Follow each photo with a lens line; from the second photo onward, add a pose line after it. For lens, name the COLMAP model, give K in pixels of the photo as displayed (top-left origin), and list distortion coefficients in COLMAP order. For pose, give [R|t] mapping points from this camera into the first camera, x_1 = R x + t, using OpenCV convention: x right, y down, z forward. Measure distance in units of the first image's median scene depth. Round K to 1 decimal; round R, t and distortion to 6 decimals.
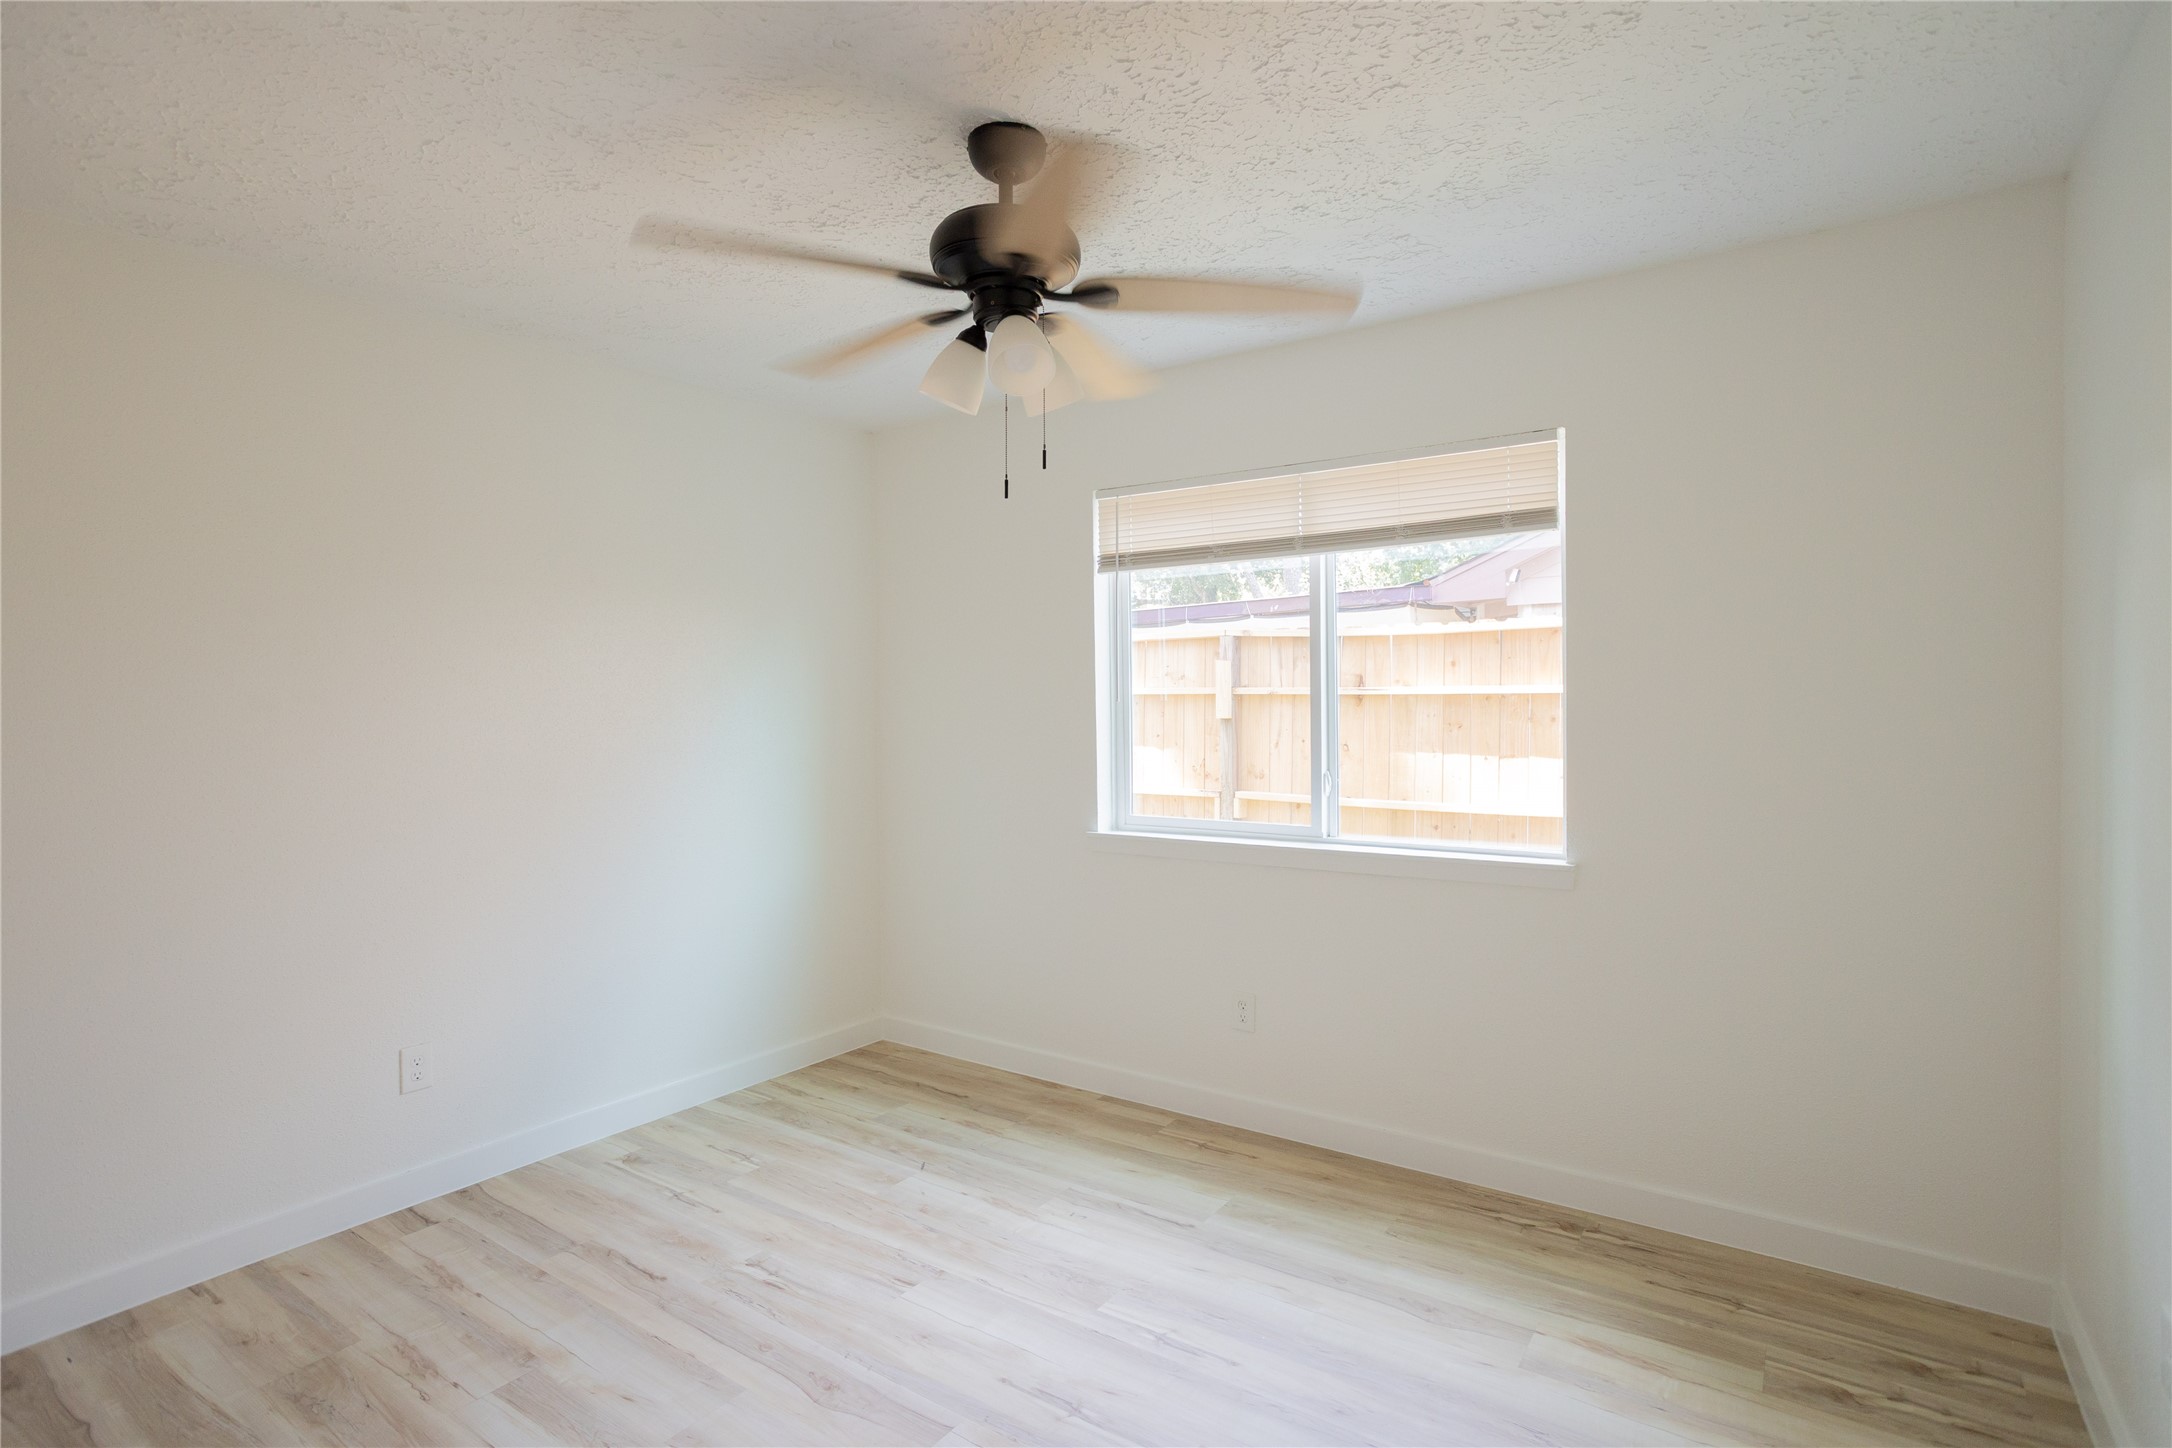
lens RADIAL K [[1053.5, 0, 1067.7], [0, 1053.5, 704.1], [0, 0, 1]] dist [-0.039533, 0.023658]
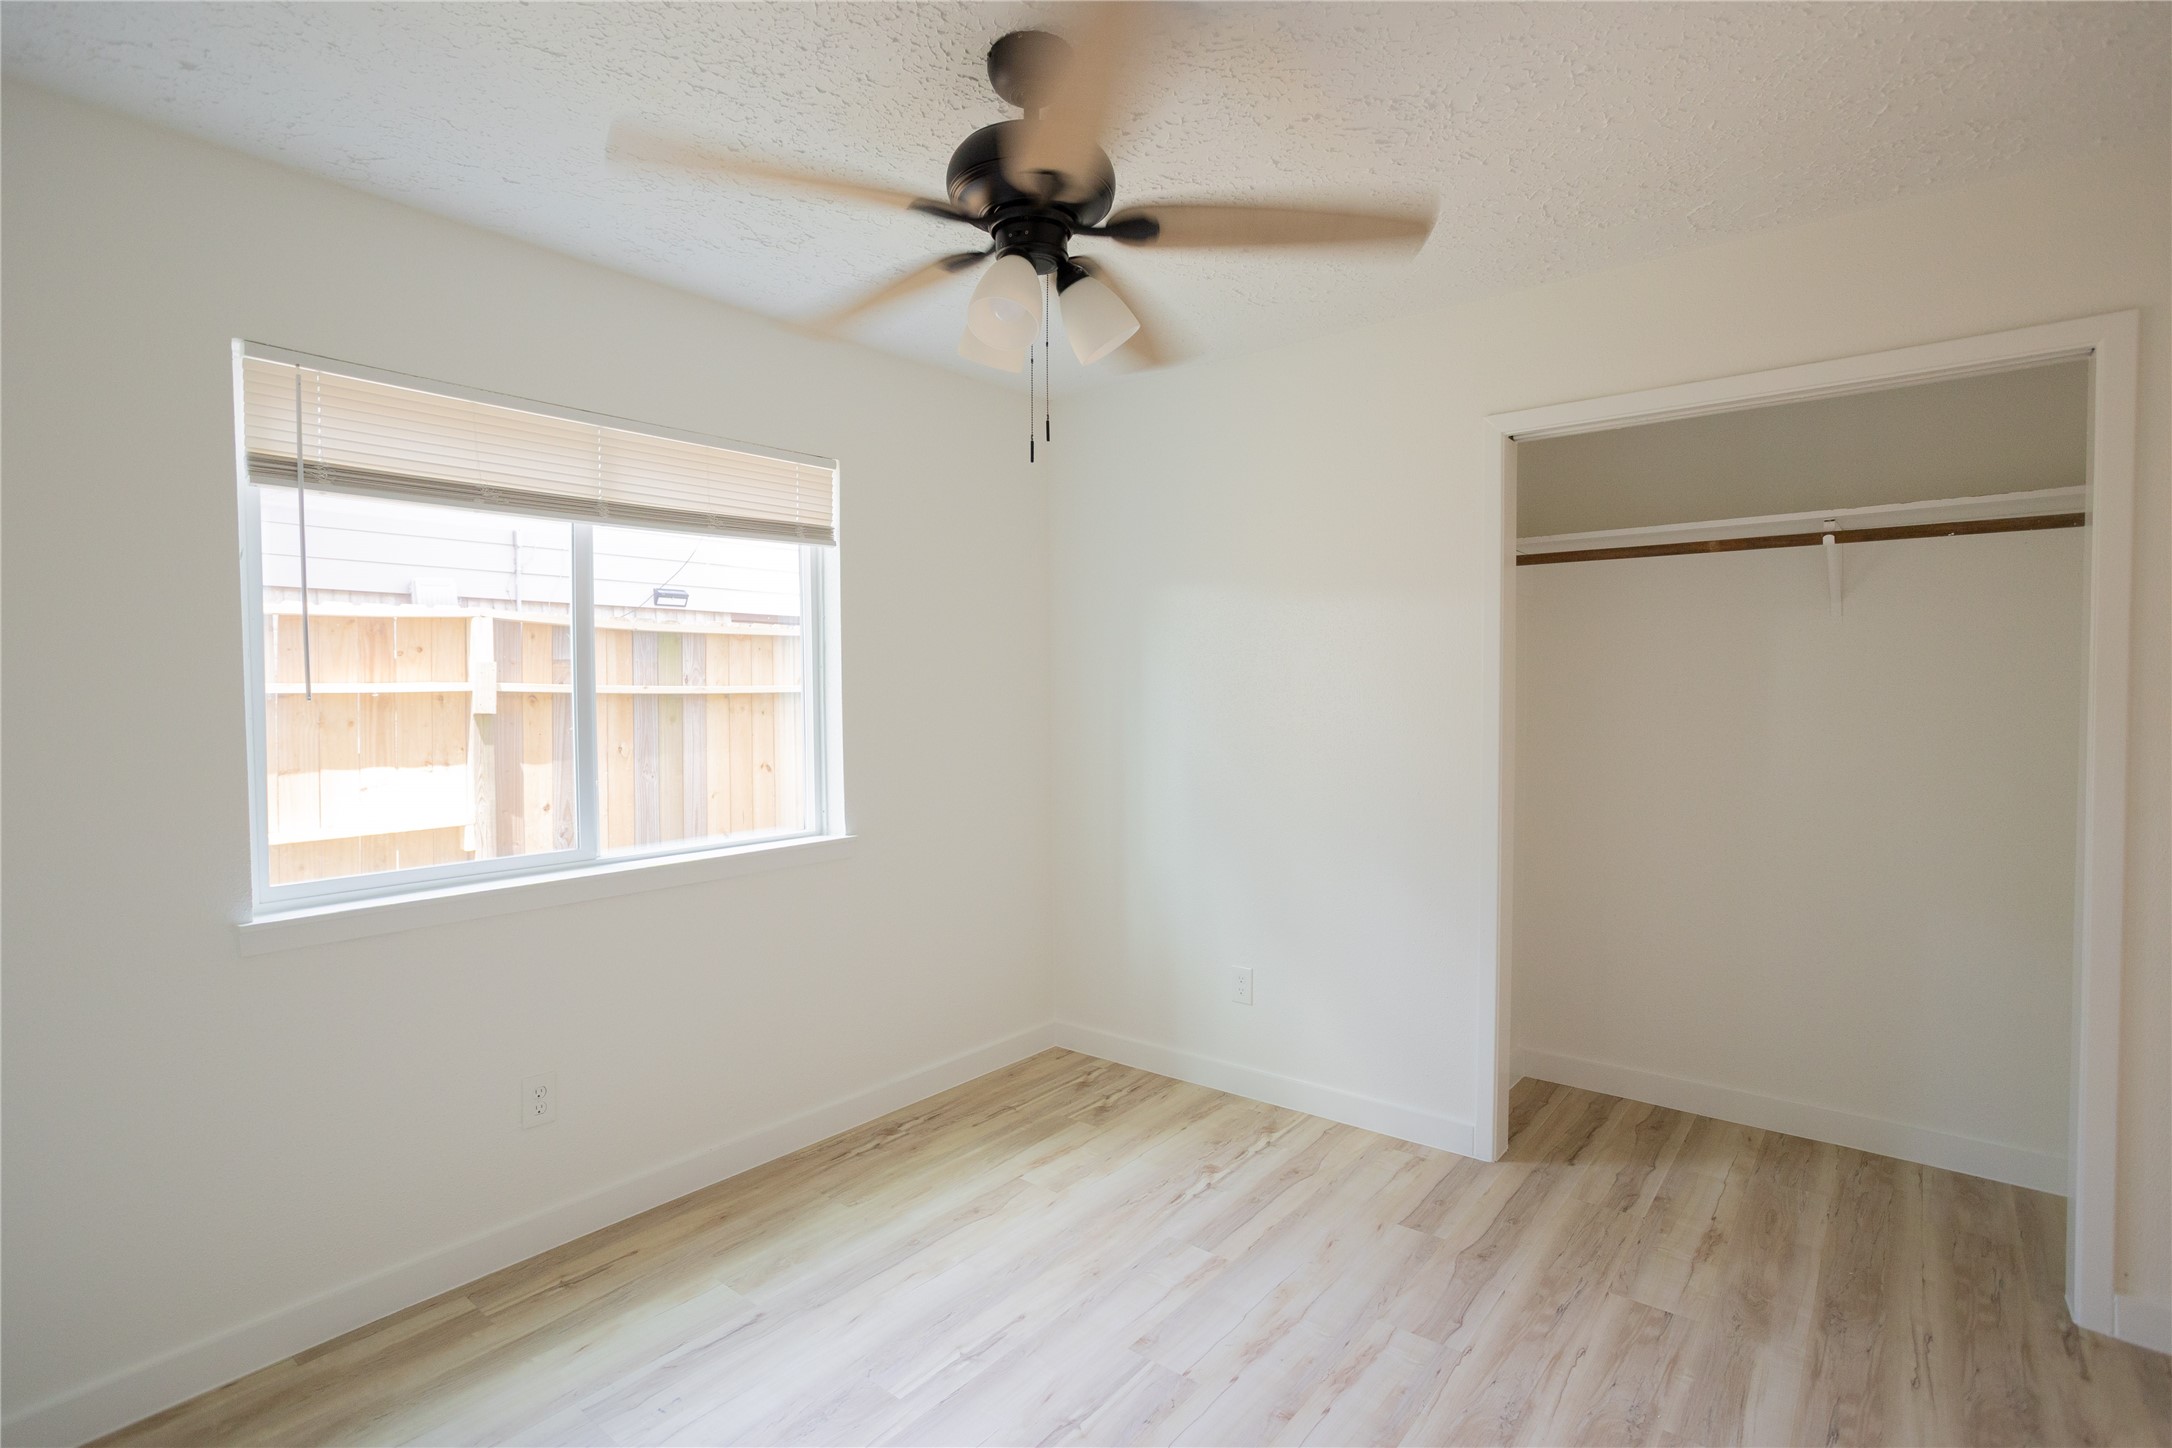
lens RADIAL K [[1053.5, 0, 1094.5], [0, 1053.5, 714.5], [0, 0, 1]] dist [-0.039533, 0.023658]
pose [[0.068571, -0.017585, 0.997491, -0.698672], [0.011676, 0.999790, 0.016823, -0.000058], [-0.997578, 0.010493, 0.068762, 0.665080]]
